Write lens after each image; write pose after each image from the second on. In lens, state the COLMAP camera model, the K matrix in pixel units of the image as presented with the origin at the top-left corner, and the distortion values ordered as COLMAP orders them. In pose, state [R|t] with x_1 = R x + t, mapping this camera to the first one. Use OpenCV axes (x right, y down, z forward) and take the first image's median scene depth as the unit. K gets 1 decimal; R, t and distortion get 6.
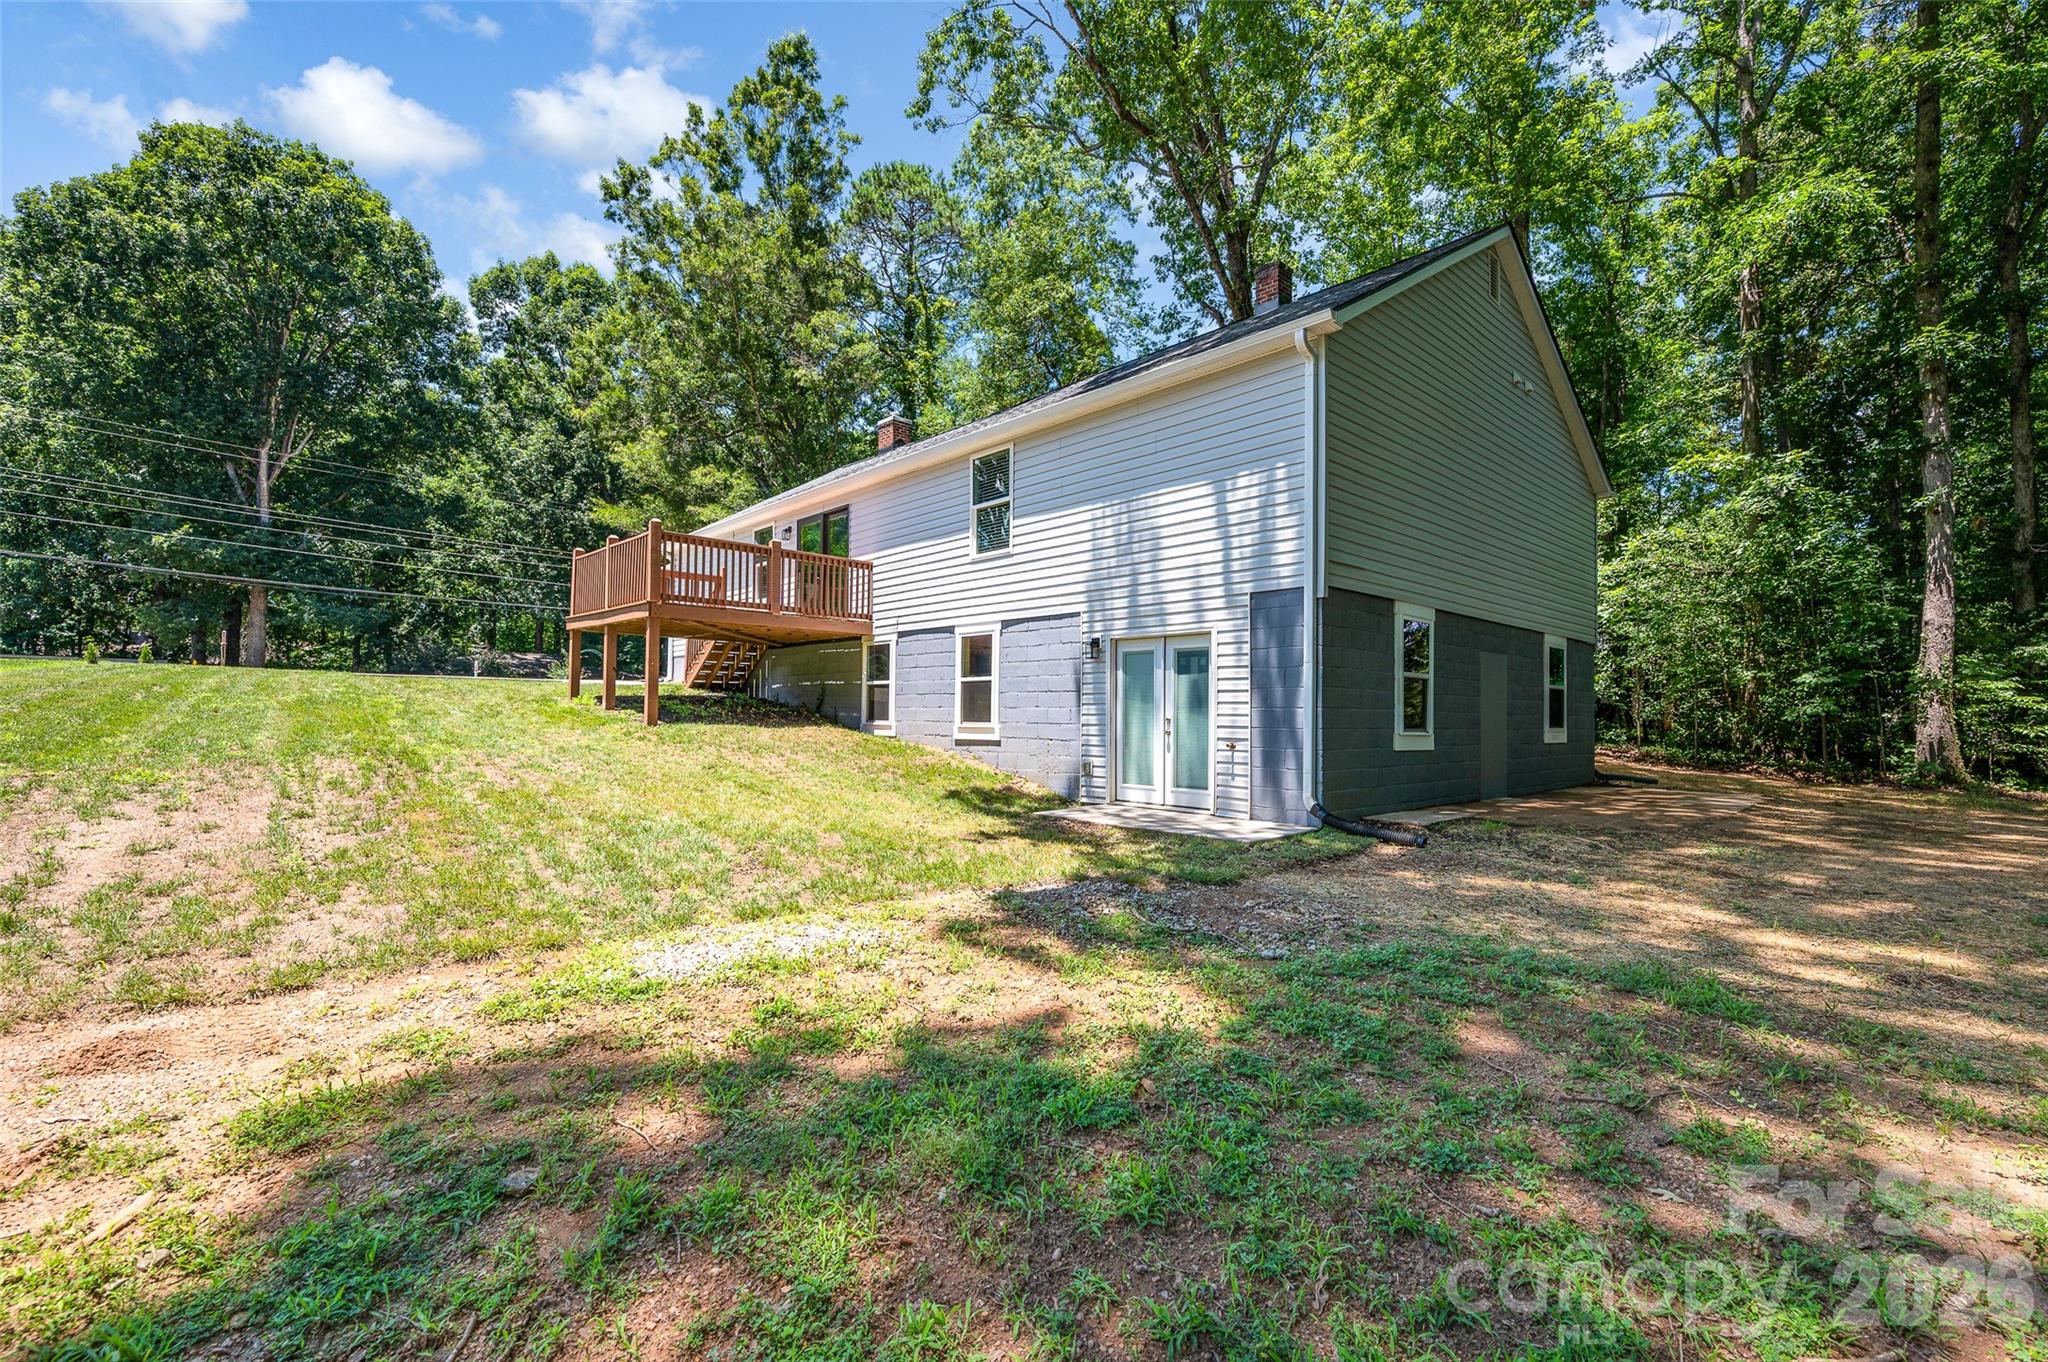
lens RADIAL K [[890.0, 0, 1038.4], [0, 890.0, 683.1], [0, 0, 1]] dist [-0.001528, -0.000263]
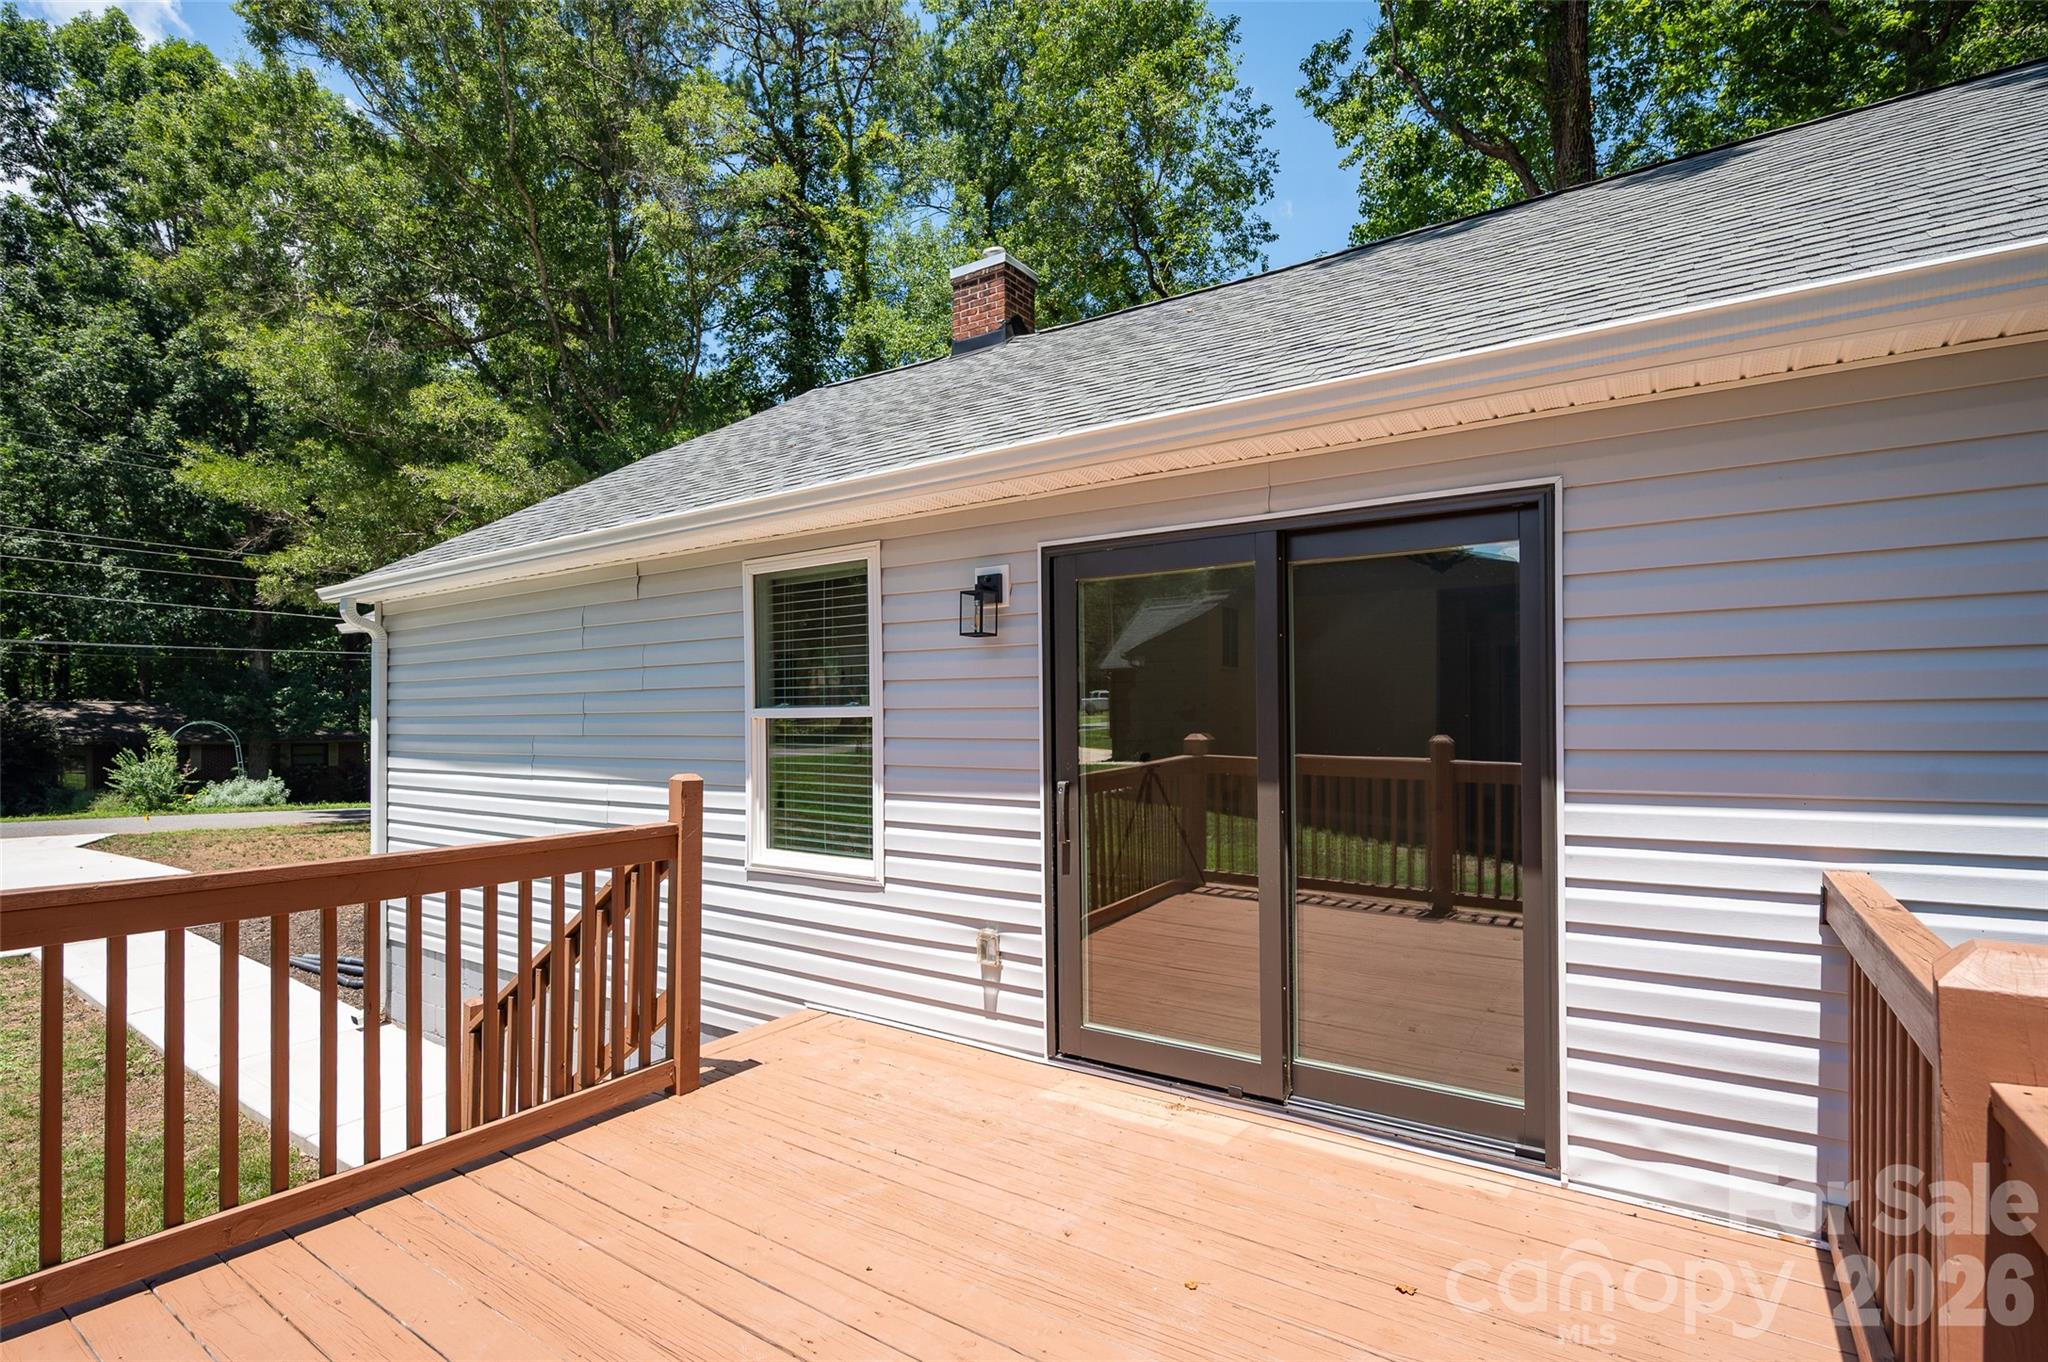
lens RADIAL K [[973.5, 0, 1031.1], [0, 973.5, 713.4], [0, 0, 1]] dist [-0.005007, 0.000343]
pose [[0.977836, -0.008394, 0.209206, -0.383906], [0.002113, 0.999541, 0.030227, -0.178221], [-0.209364, -0.029114, 0.977404, 0.914585]]
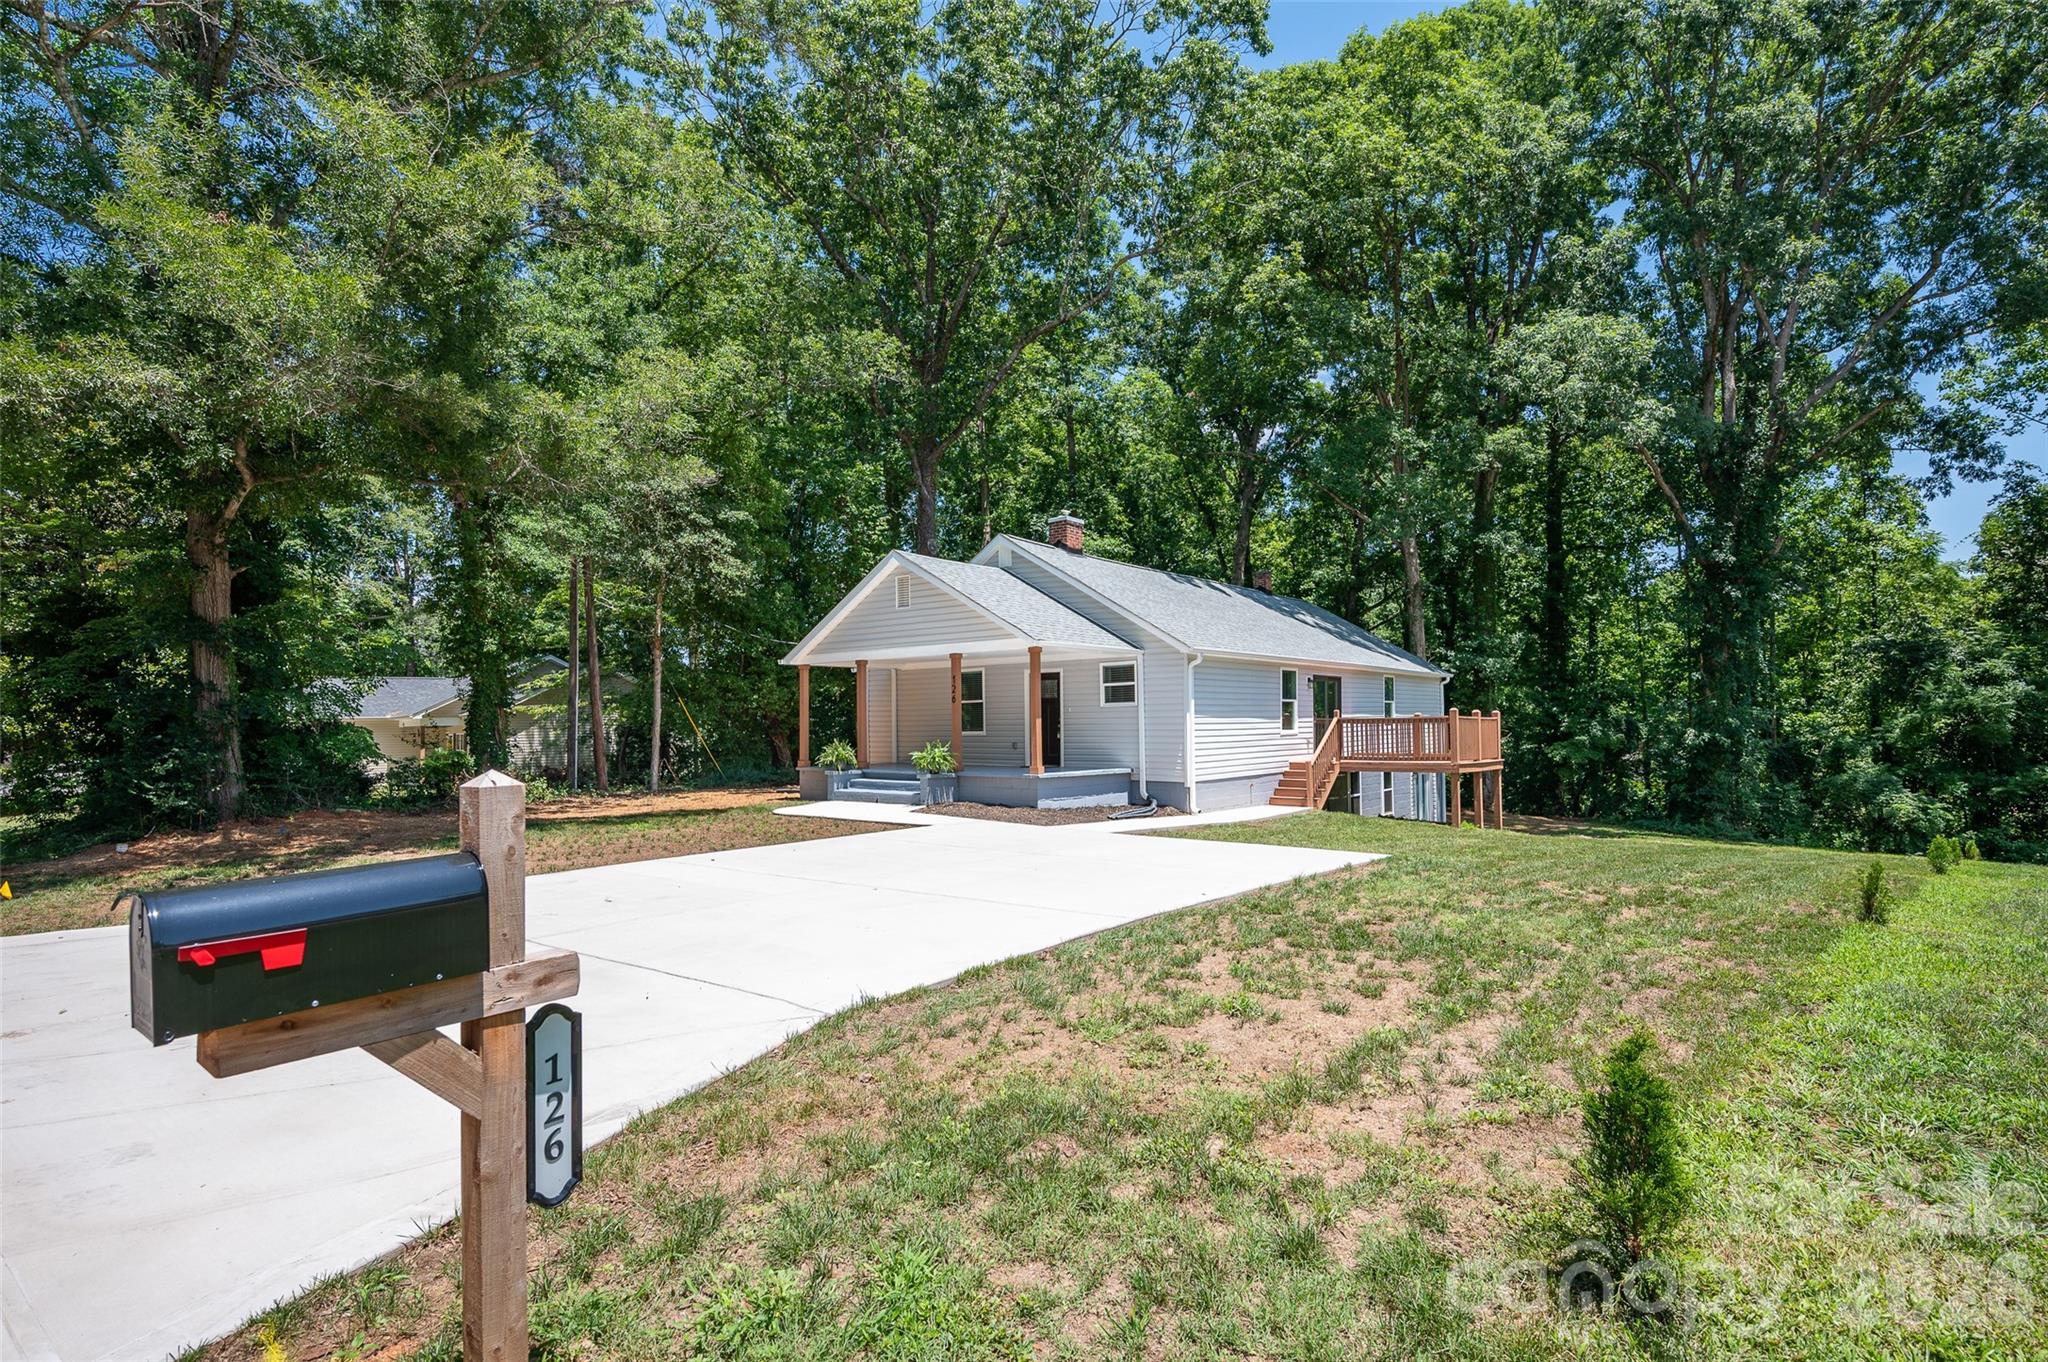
lens RADIAL K [[979.4, 0, 1027.9], [0, 979.4, 701.0], [0, 0, 1]] dist [-0.003035, -0.000815]
pose [[-0.129146, 0.018735, 0.991449, -1.928289], [-0.024710, 0.999450, -0.022105, -0.121174], [-0.991318, -0.027354, -0.128612, 1.887142]]
